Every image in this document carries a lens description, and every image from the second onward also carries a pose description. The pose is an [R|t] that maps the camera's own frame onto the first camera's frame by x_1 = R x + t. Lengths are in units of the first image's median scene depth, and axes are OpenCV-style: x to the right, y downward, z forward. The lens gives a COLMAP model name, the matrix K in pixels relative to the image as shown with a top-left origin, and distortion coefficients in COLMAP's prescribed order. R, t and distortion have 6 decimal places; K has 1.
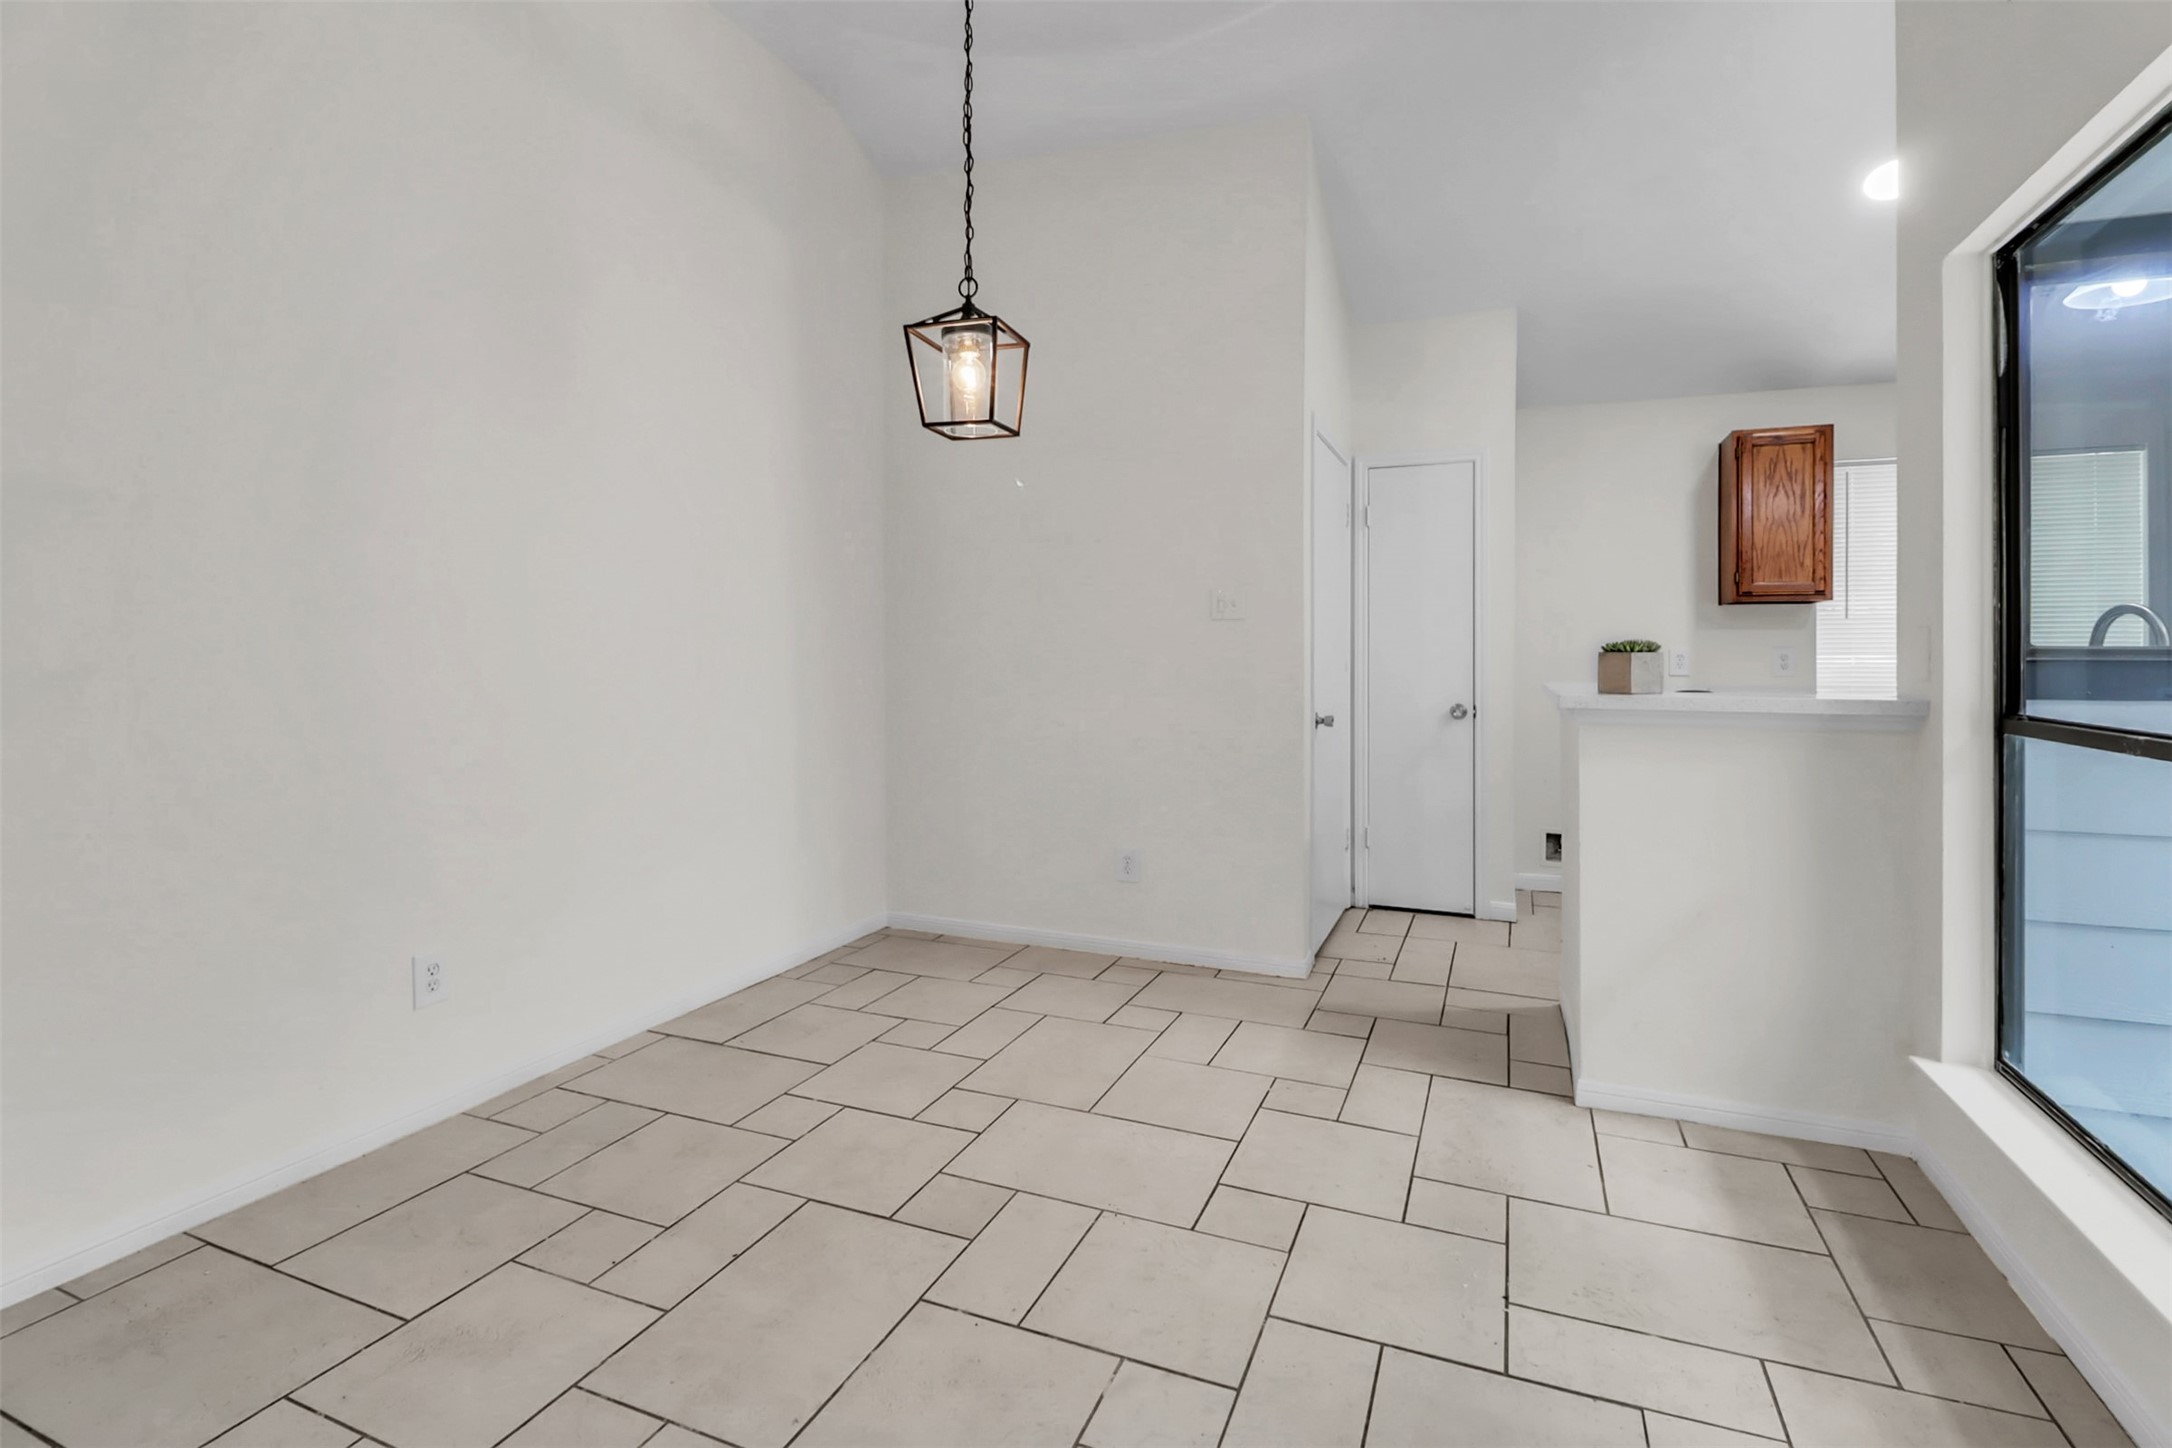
lens RADIAL K [[1022.7, 0, 1089.2], [0, 1022.7, 642.6], [0, 0, 1]] dist [-0.001411, -0.000224]
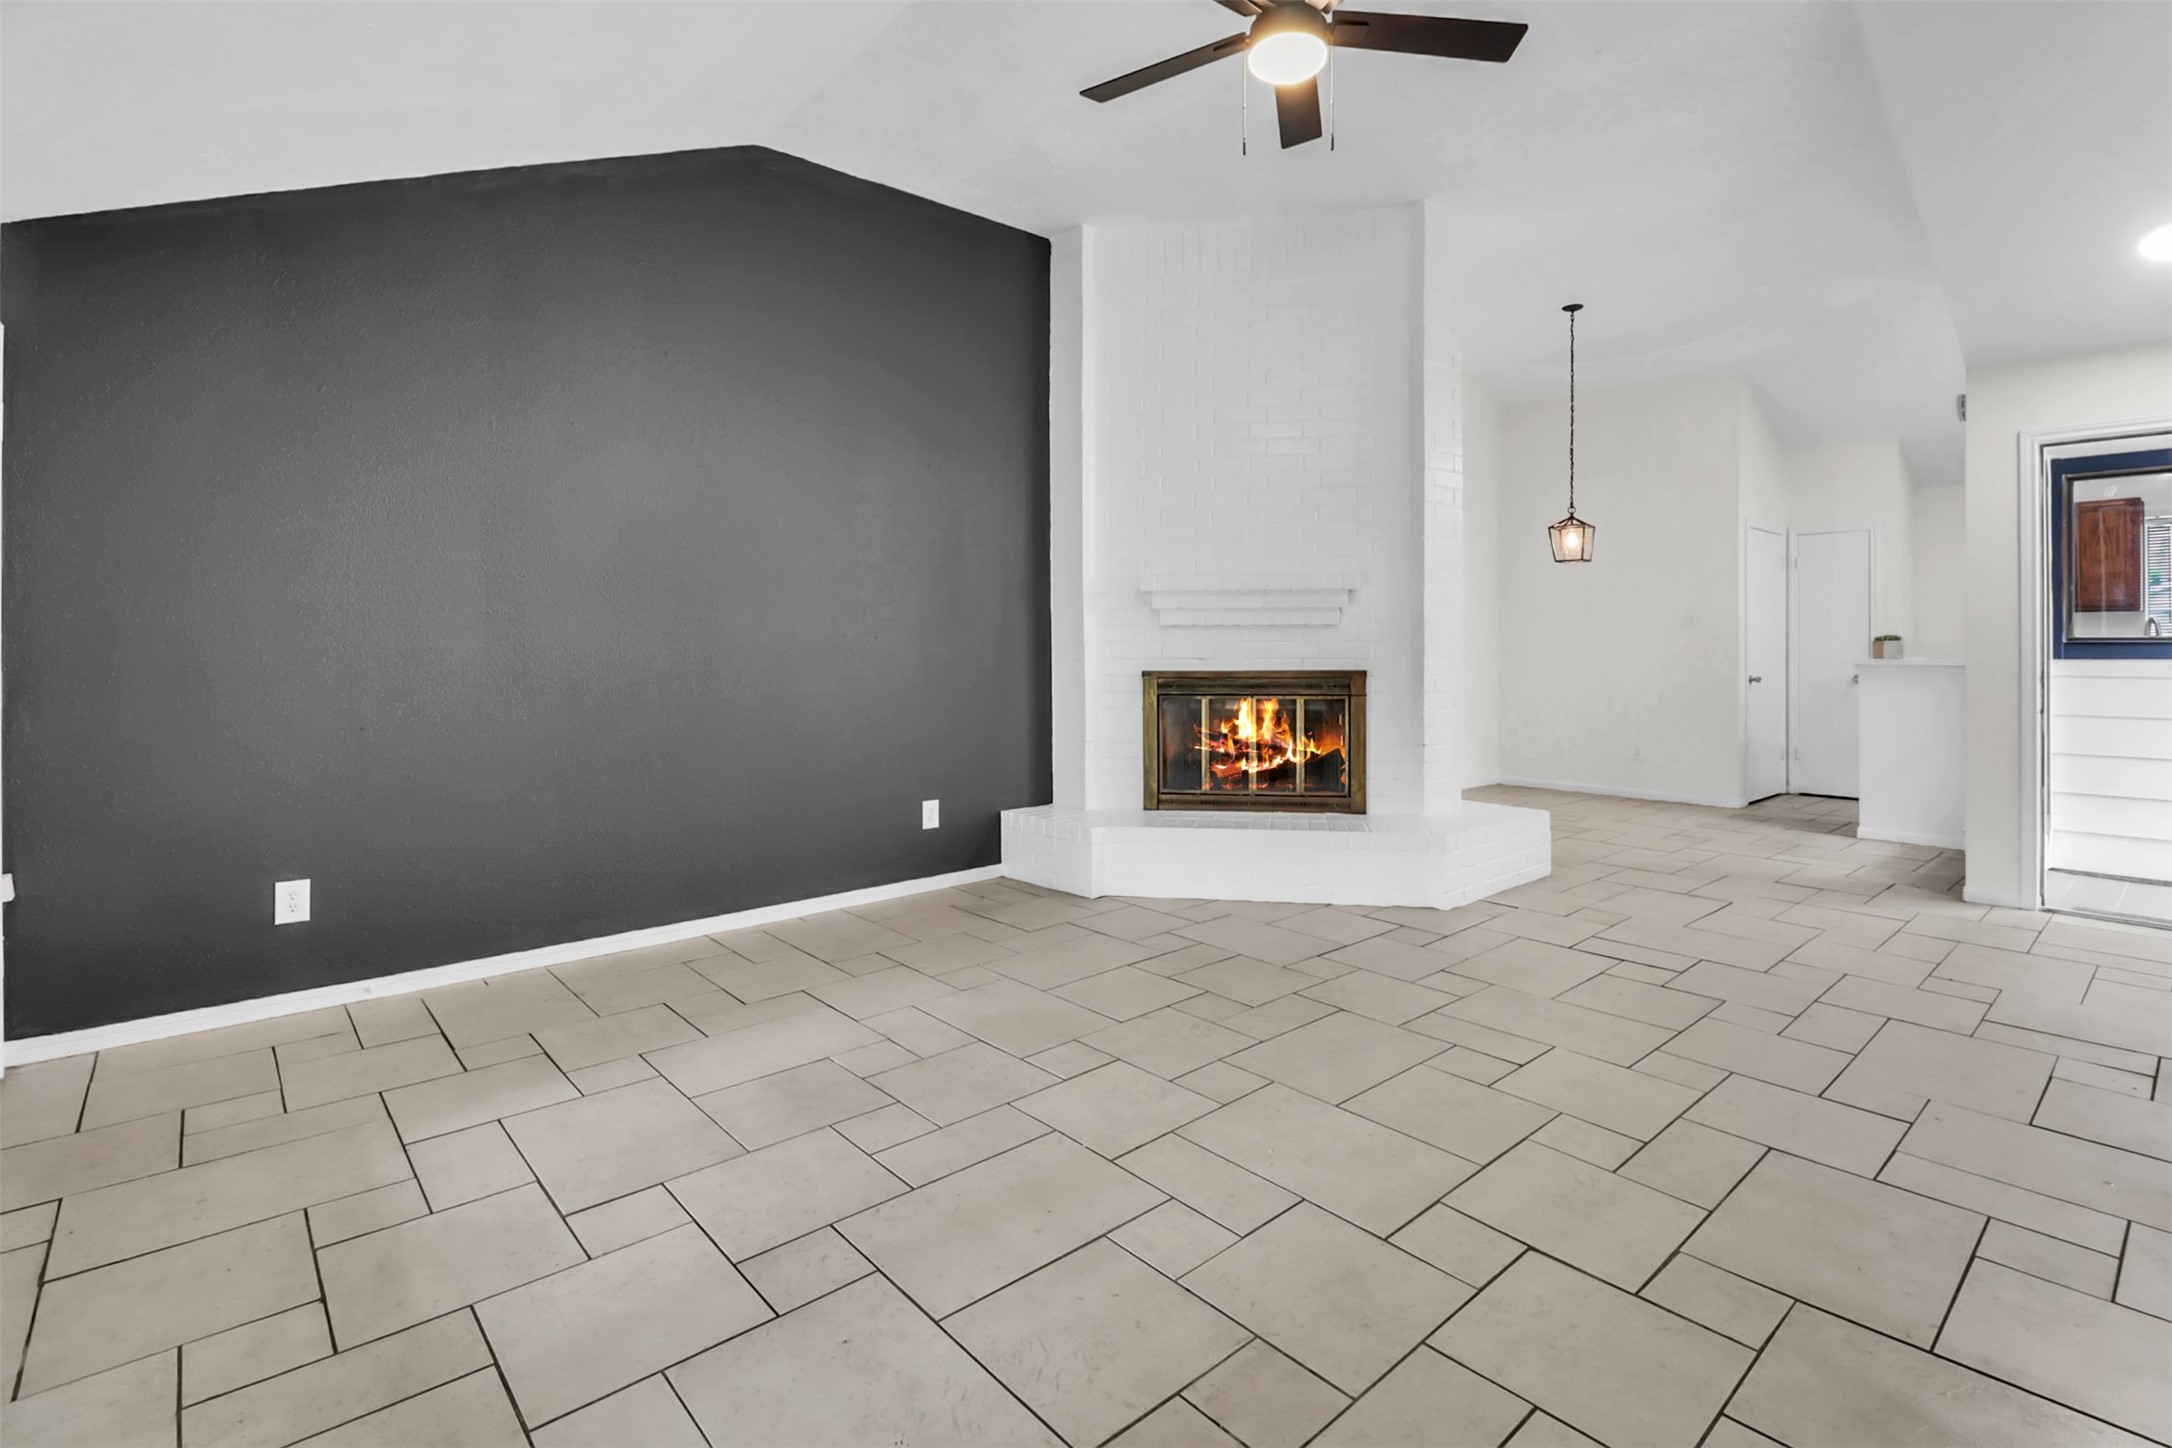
lens RADIAL K [[1022.7, 0, 1098.7], [0, 1022.7, 641.2], [0, 0, 1]] dist [-0.001411, -0.000224]
pose [[0.900905, -0.006263, -0.433972, -0.039796], [0.003784, 0.999971, -0.006577, 0.012310], [0.434001, 0.004283, 0.900902, -1.128233]]
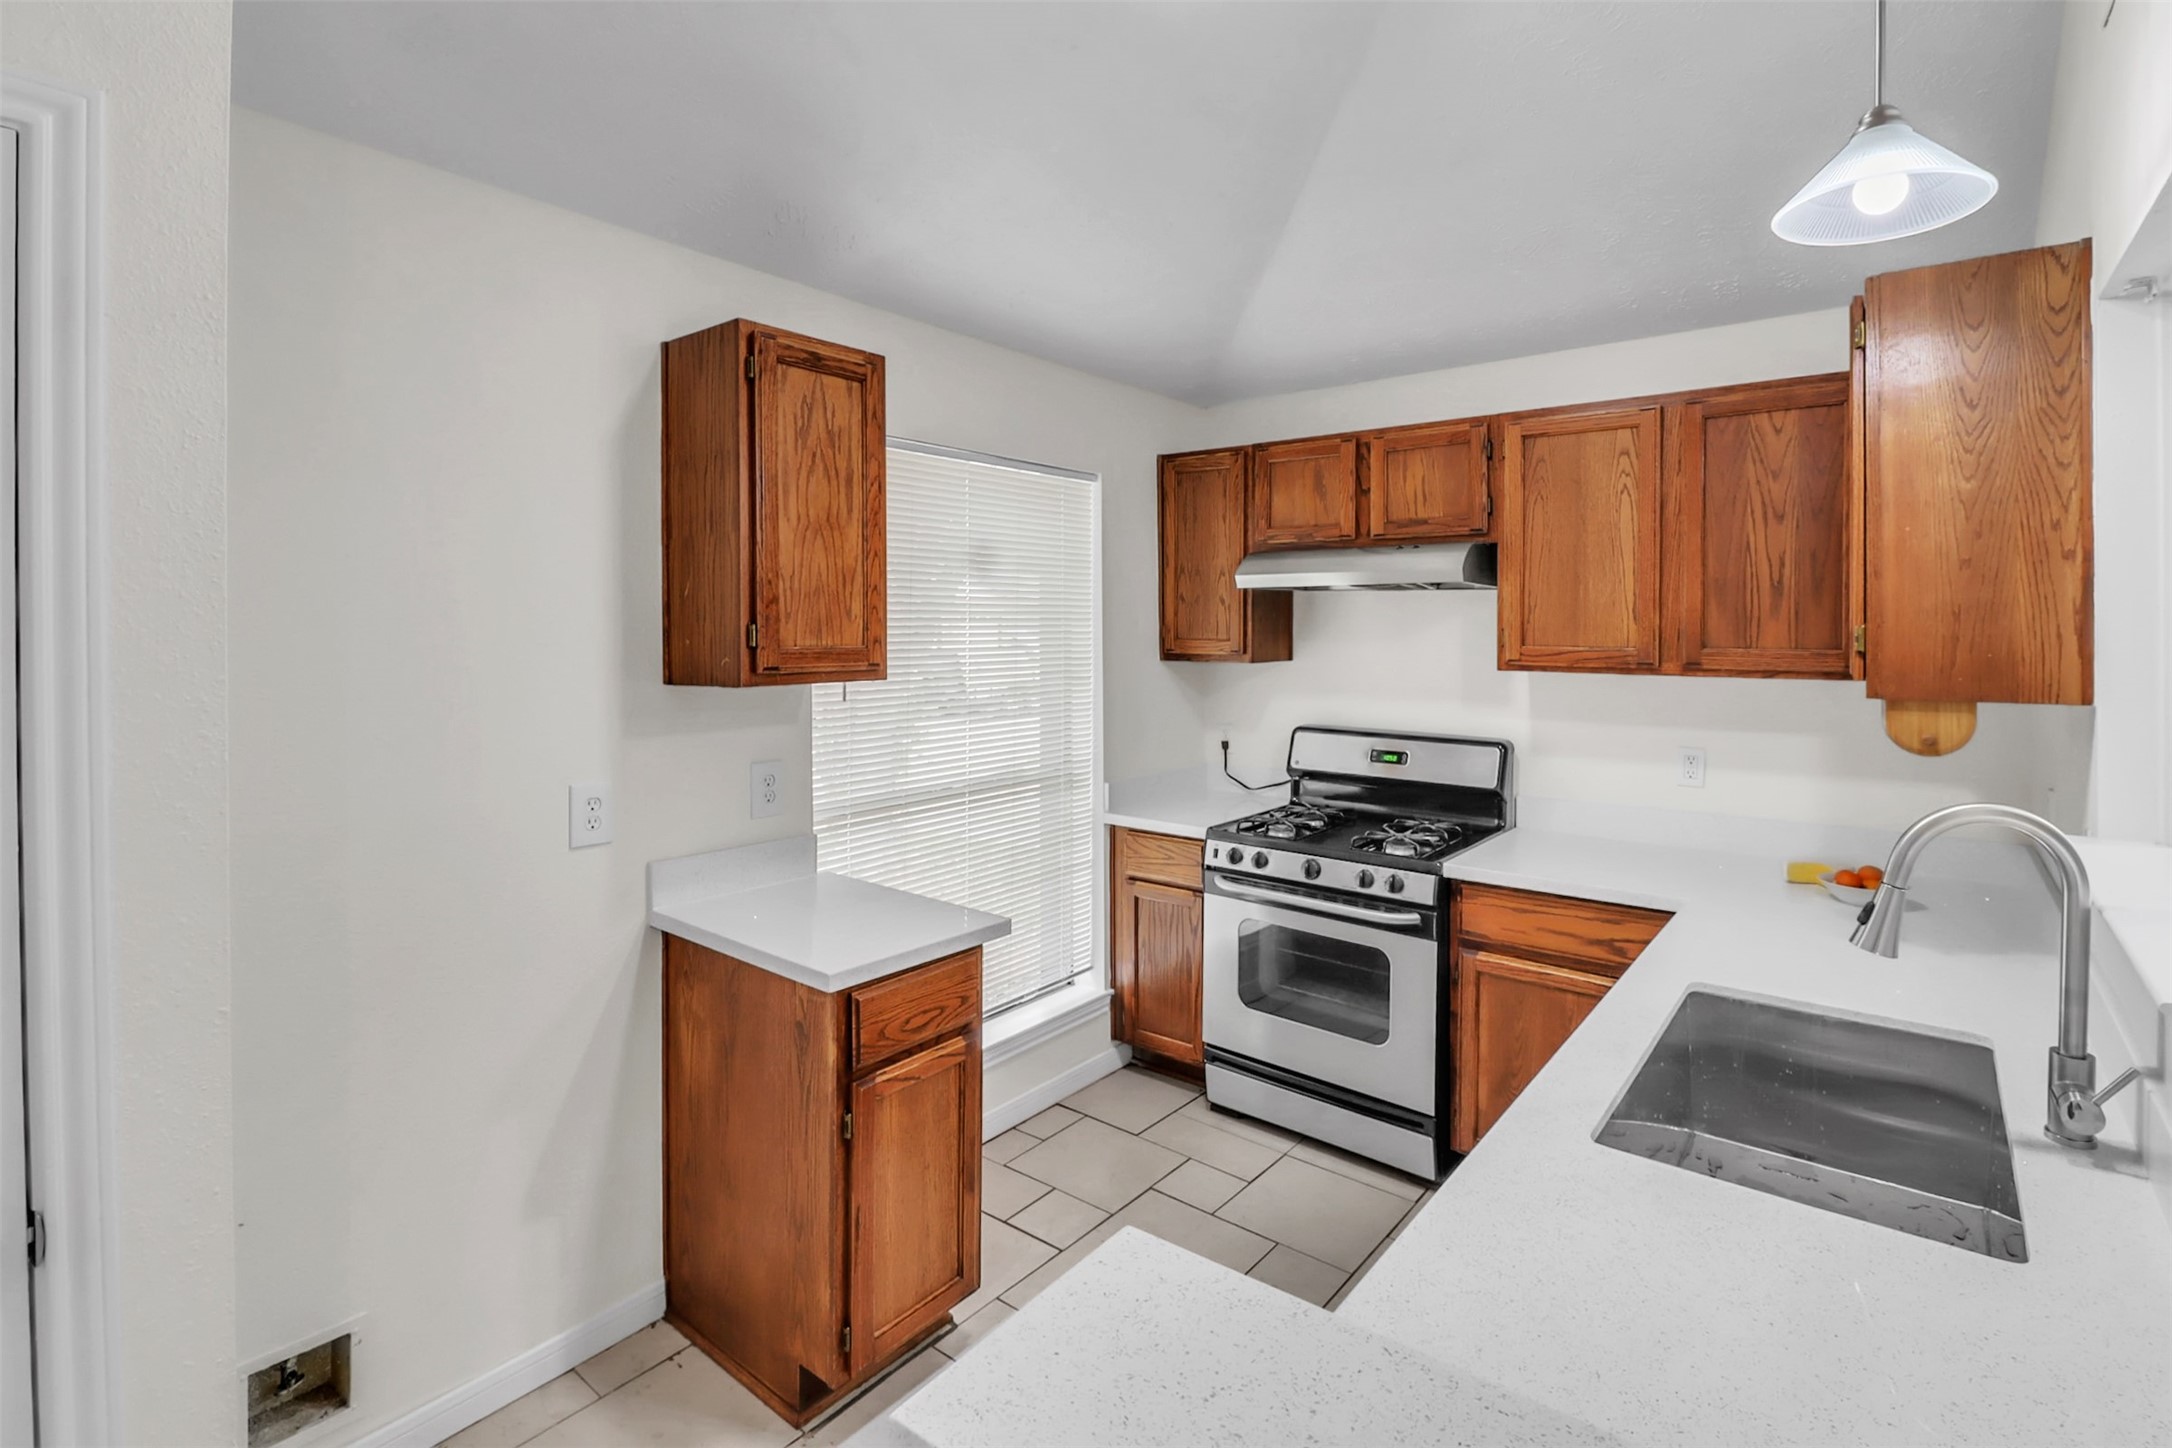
lens RADIAL K [[1022.7, 0, 1085.4], [0, 1022.7, 637.4], [0, 0, 1]] dist [-0.001411, -0.000224]
pose [[0.284934, -0.012627, 0.958464, 0.233535], [-0.000581, 0.999911, 0.013346, -0.070530], [-0.958547, -0.004360, 0.284901, 0.733753]]
